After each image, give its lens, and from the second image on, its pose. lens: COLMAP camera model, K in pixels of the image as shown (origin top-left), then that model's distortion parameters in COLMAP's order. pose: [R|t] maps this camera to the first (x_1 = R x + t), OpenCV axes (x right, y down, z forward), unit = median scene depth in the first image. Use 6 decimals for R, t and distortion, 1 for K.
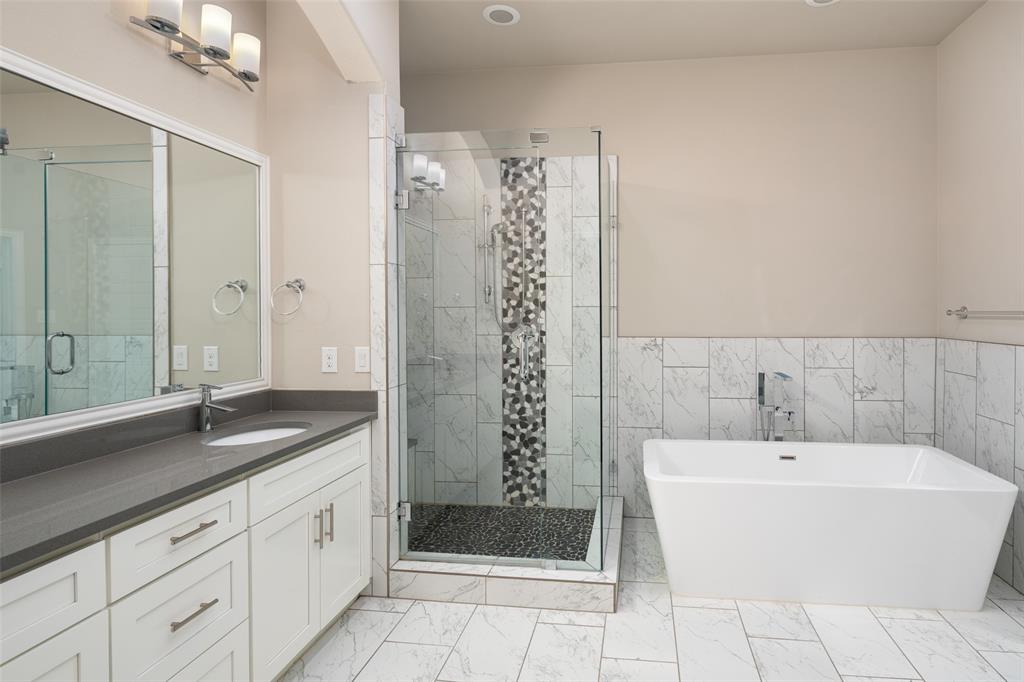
lens RADIAL K [[535.2, 0, 571.4], [0, 535.2, 314.8], [0, 0, 1]] dist [-0.006786, 0.000697]
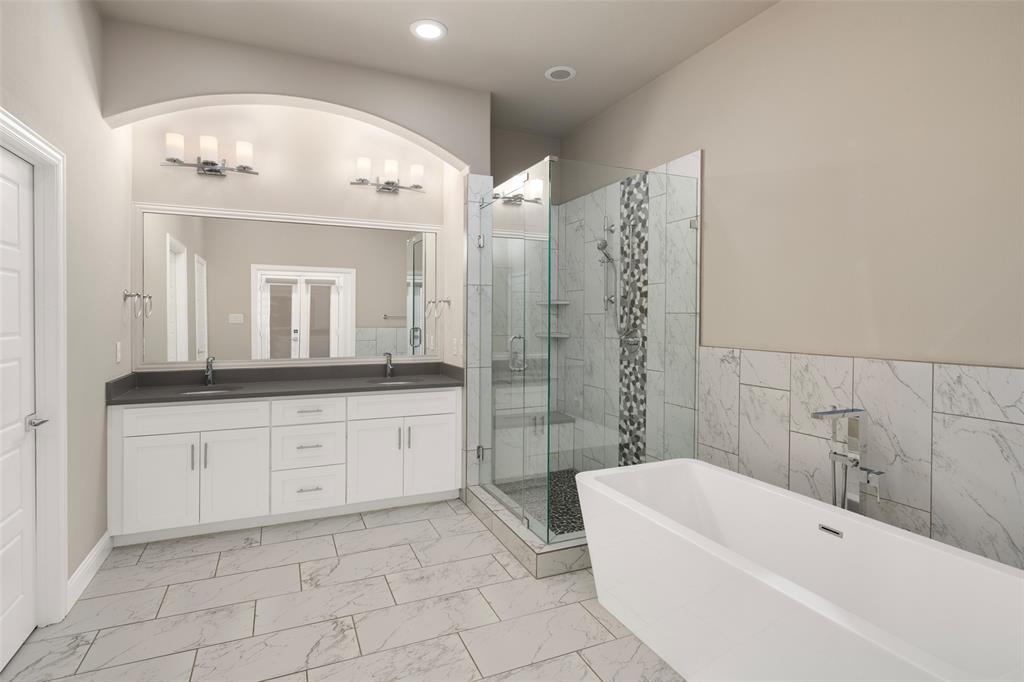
lens RADIAL K [[507.1, 0, 507.0], [0, 507.1, 320.4], [0, 0, 1]] dist [-0.005640, -0.001560]
pose [[0.490064, 0.010196, -0.871627, 0.680634], [-0.009106, 0.999937, 0.006578, -0.005271], [0.871639, 0.004713, 0.490126, 0.274952]]
